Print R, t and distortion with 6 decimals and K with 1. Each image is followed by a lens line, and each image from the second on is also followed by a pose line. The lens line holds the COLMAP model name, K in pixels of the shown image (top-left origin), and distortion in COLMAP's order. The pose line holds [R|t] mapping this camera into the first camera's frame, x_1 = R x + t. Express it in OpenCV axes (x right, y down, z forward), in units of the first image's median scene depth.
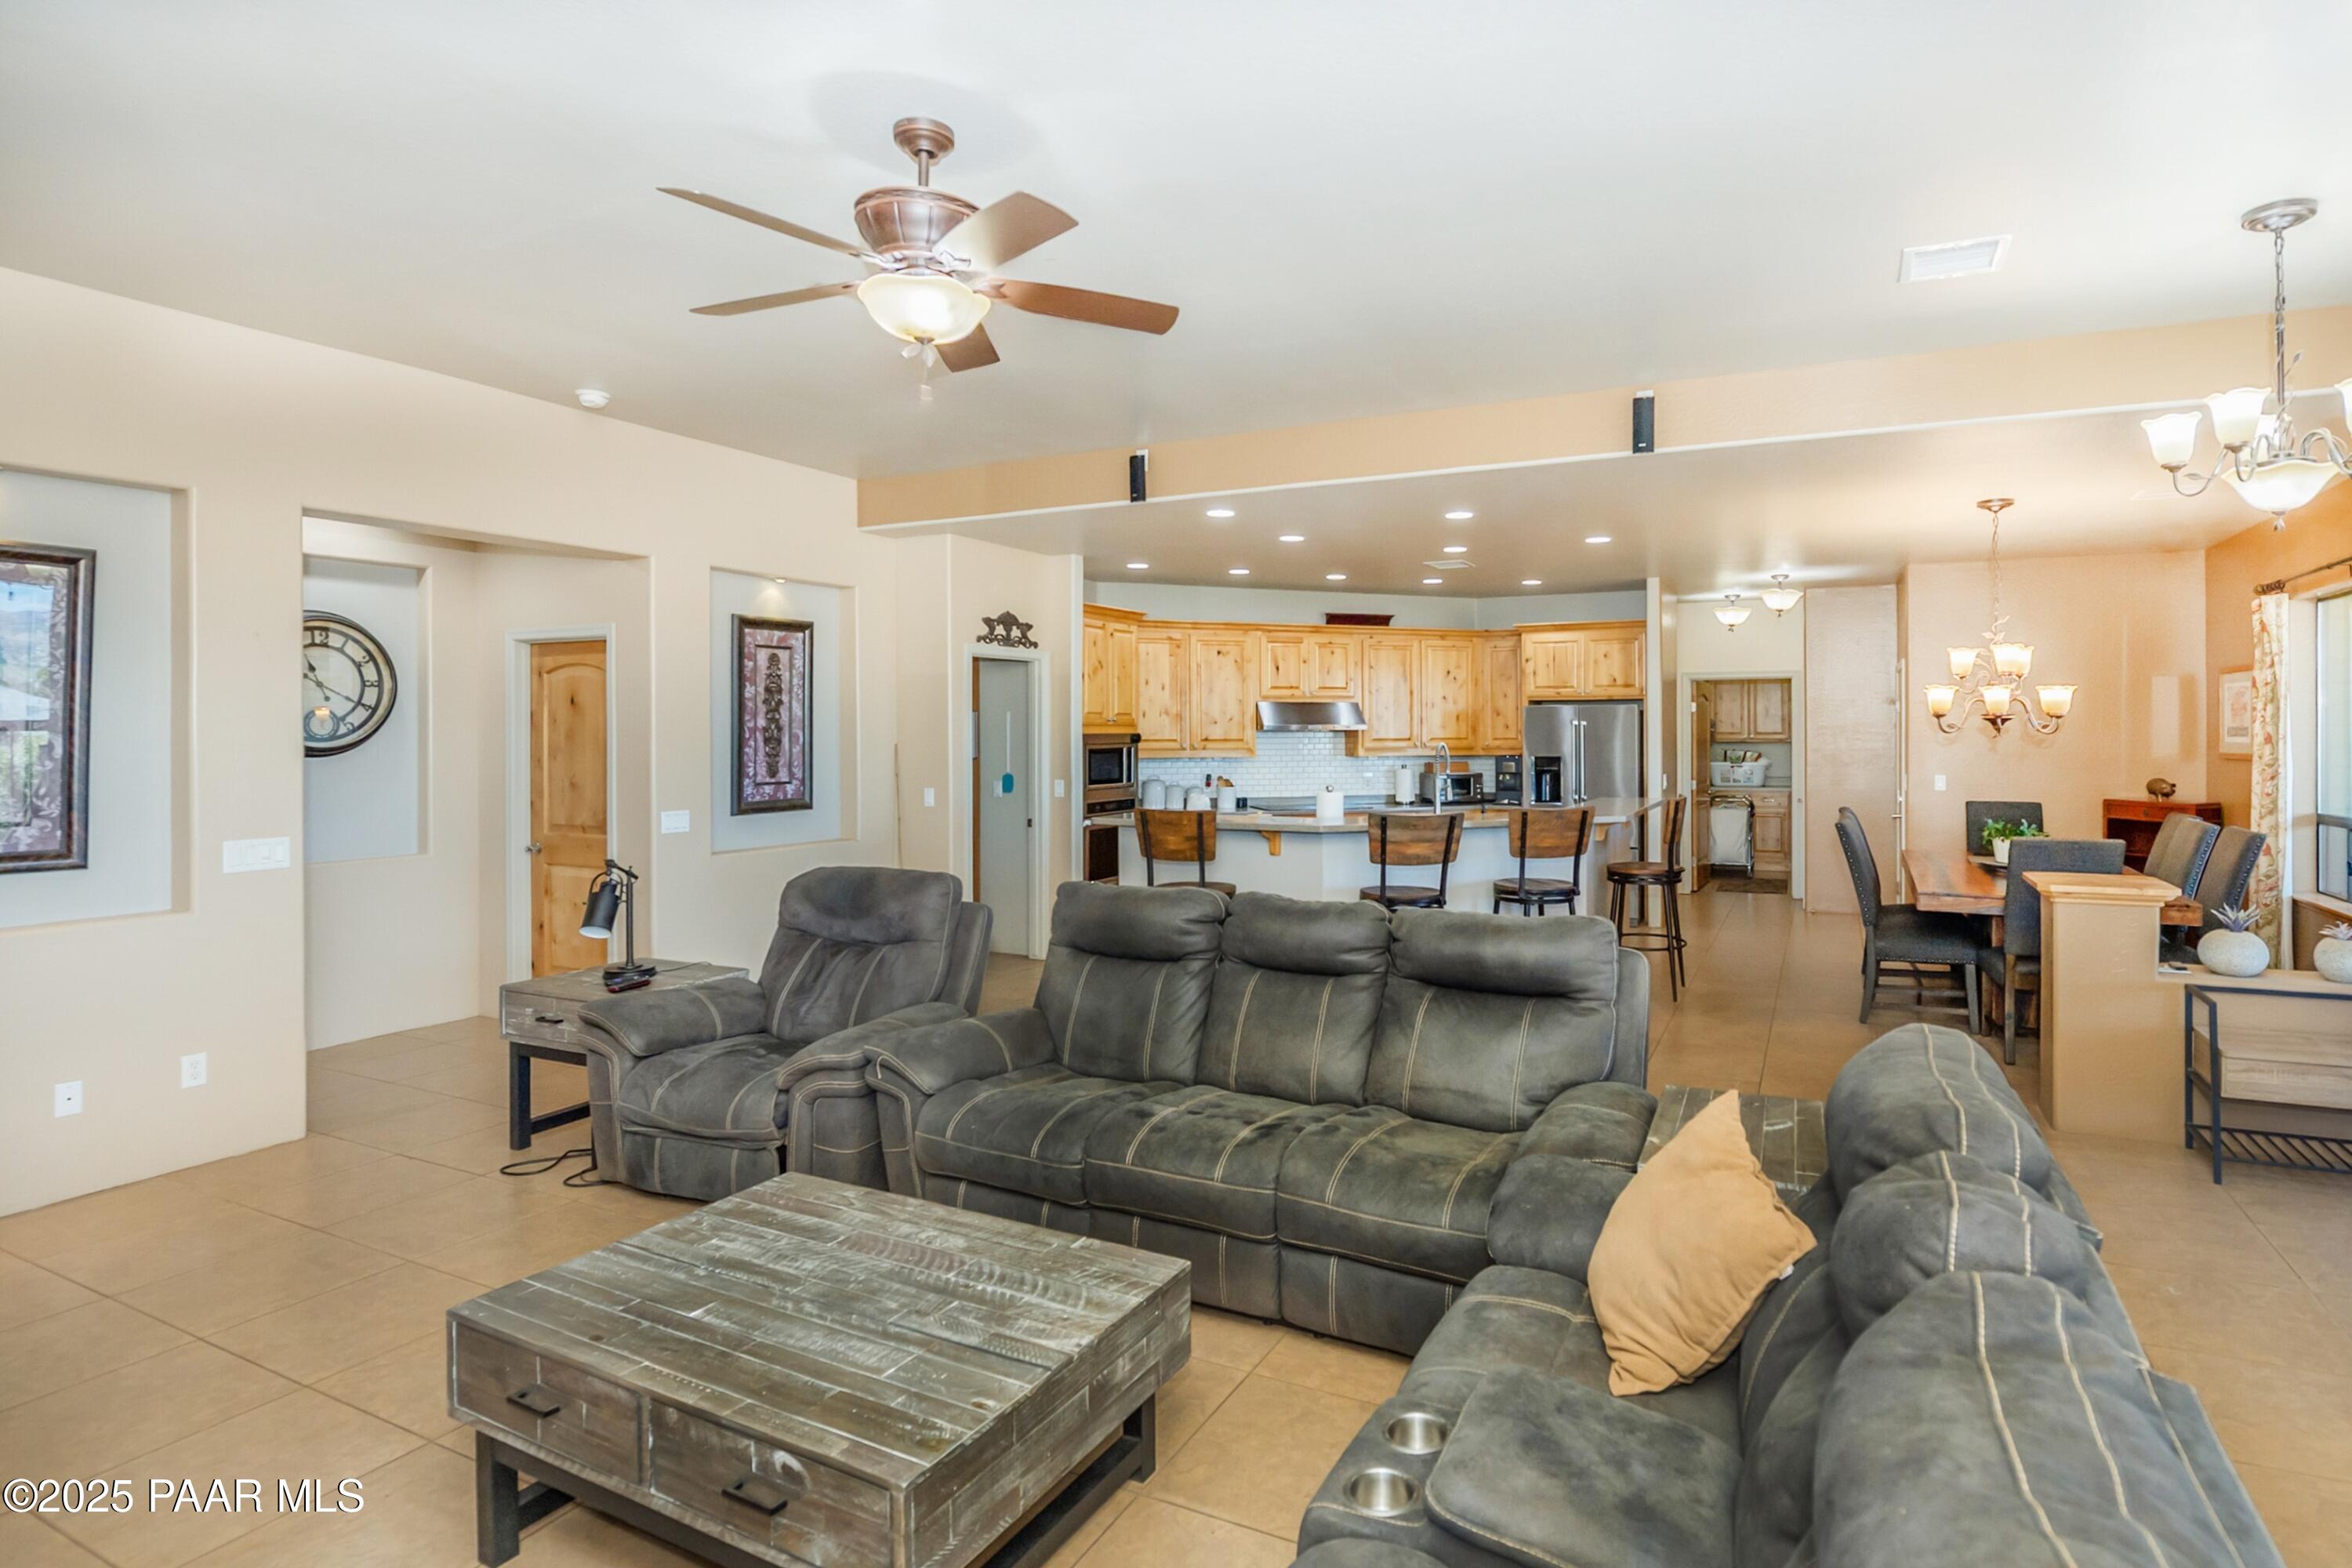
lens RADIAL K [[1277.2, 0, 1168.6], [0, 1277.2, 728.7], [0, 0, 1]] dist [0.001164, -0.001898]
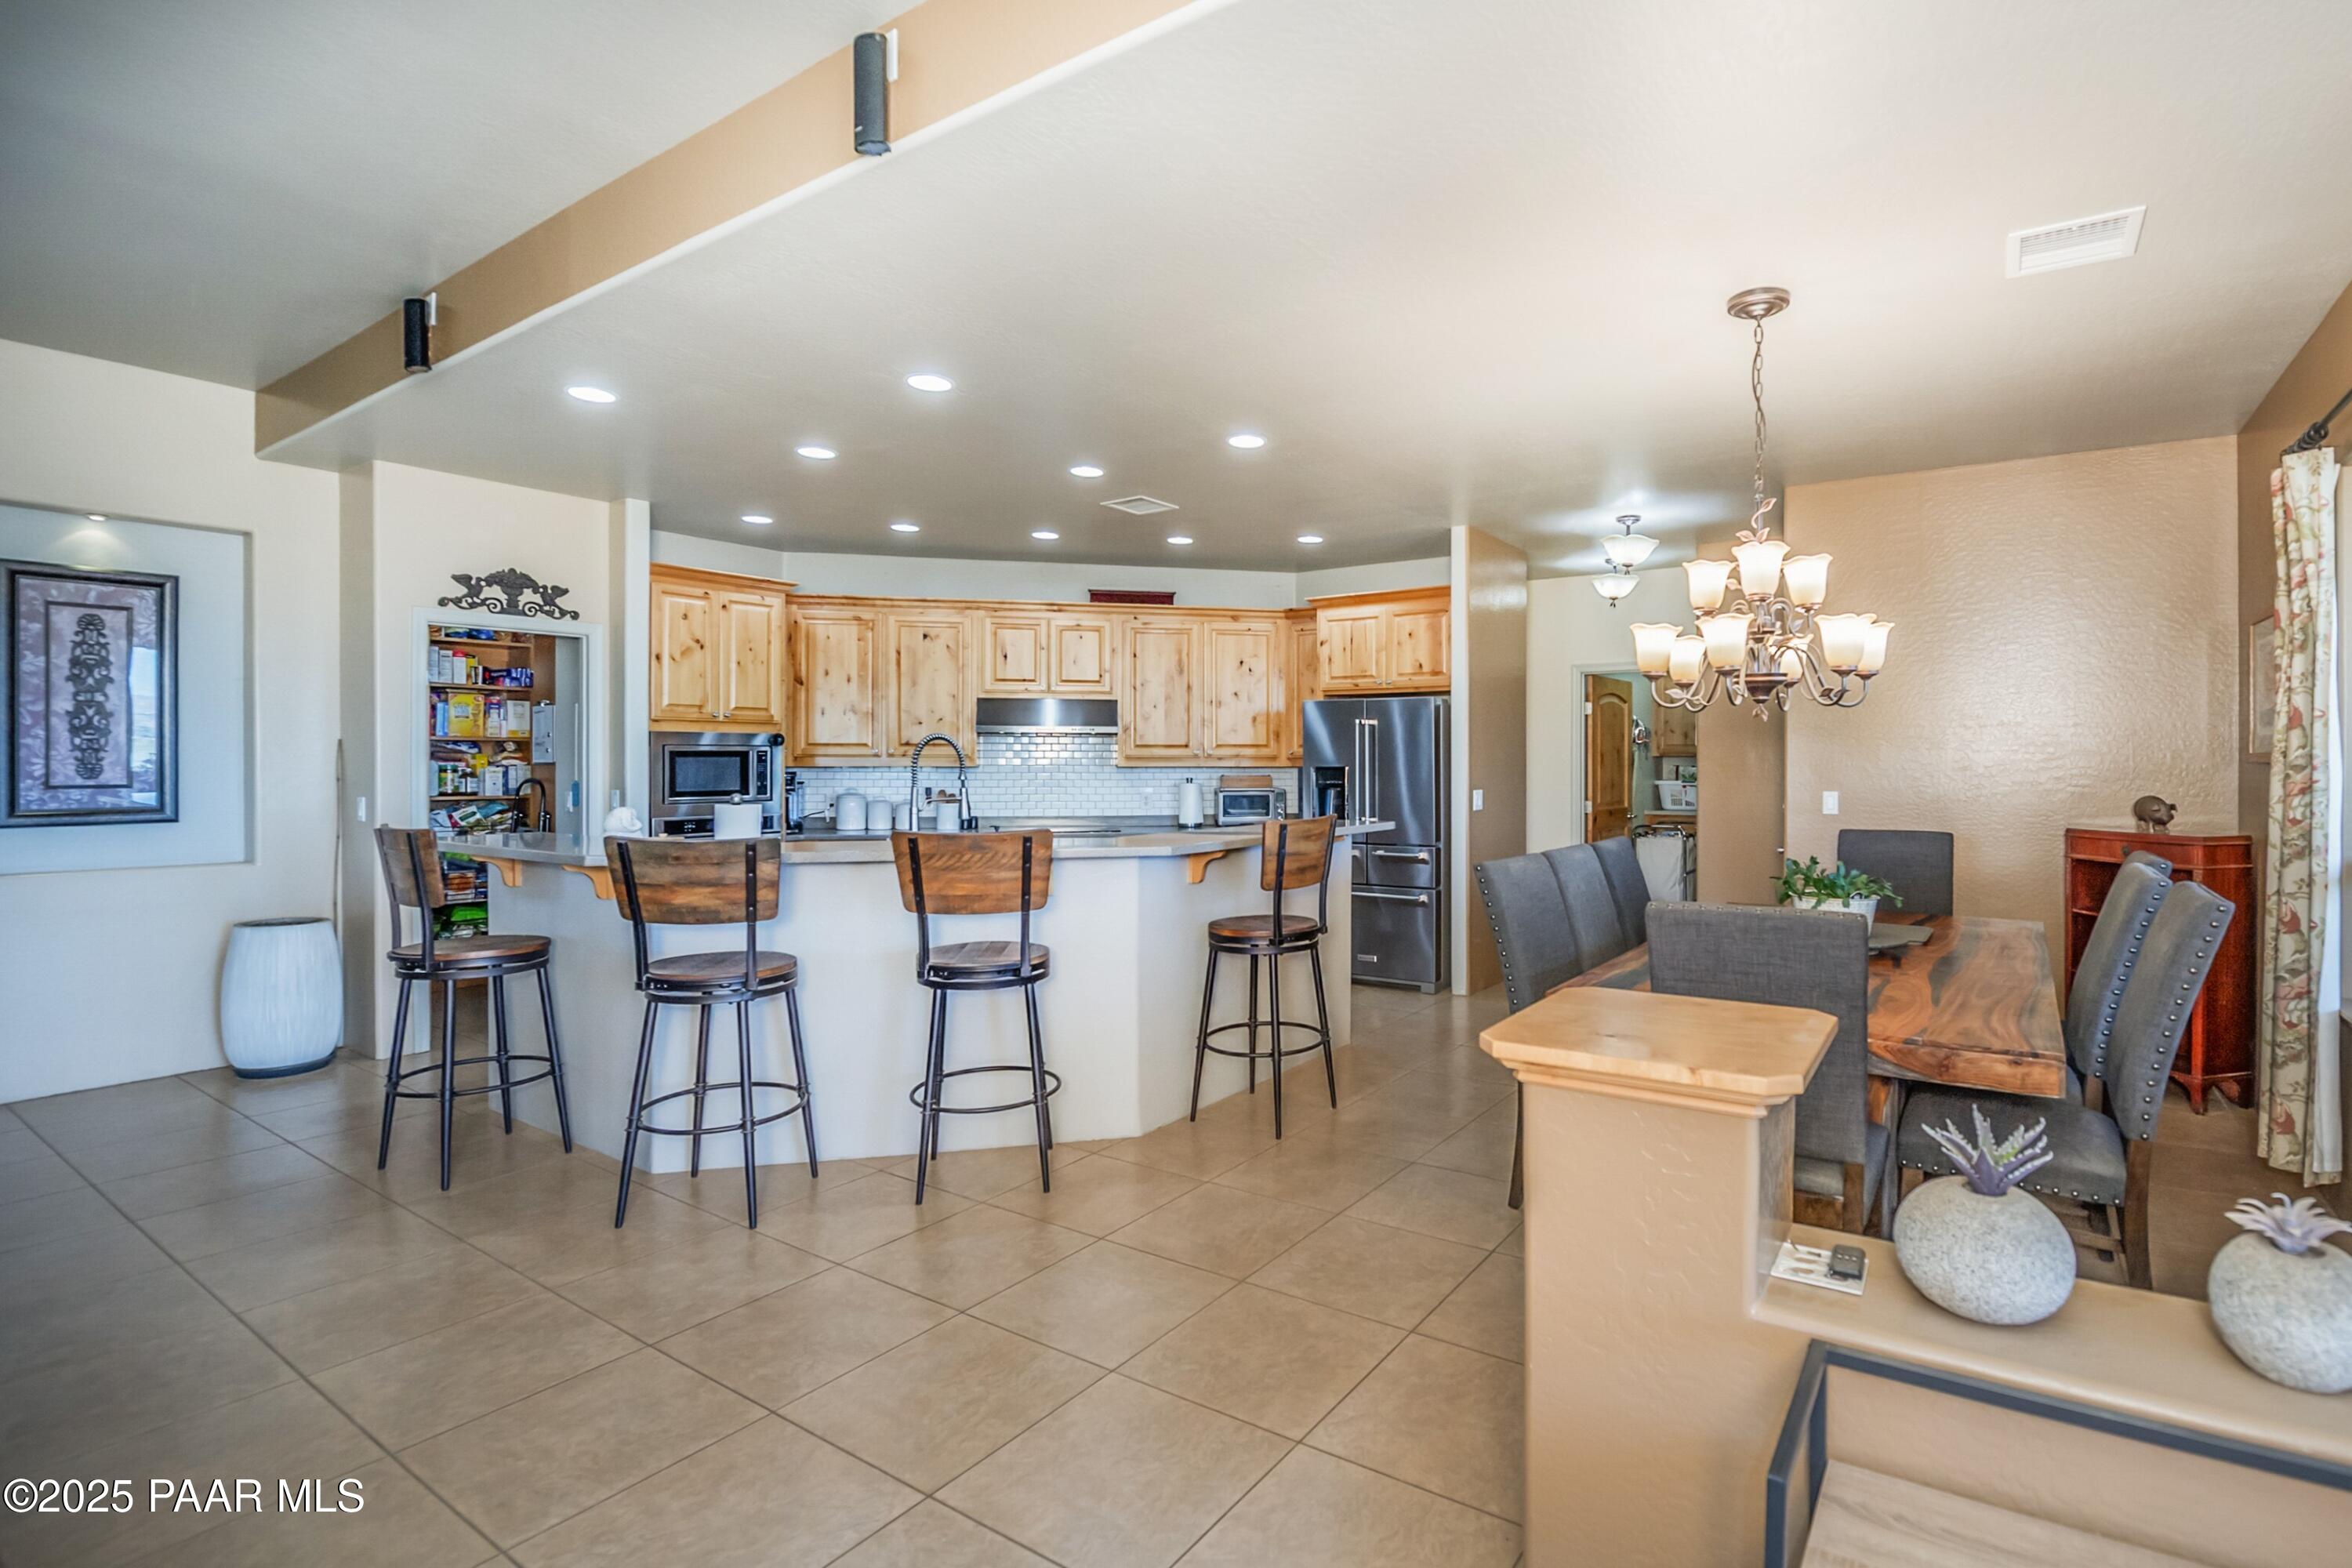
lens RADIAL K [[1139.3, 0, 1211.9], [0, 1139.3, 759.8], [0, 0, 1]] dist [-0.011170, -0.000627]
pose [[0.991015, 0.002904, -0.133722, 0.380755], [-0.002956, 0.999996, -0.000188, 0.021771], [0.133721, 0.000581, 0.991019, 0.376565]]
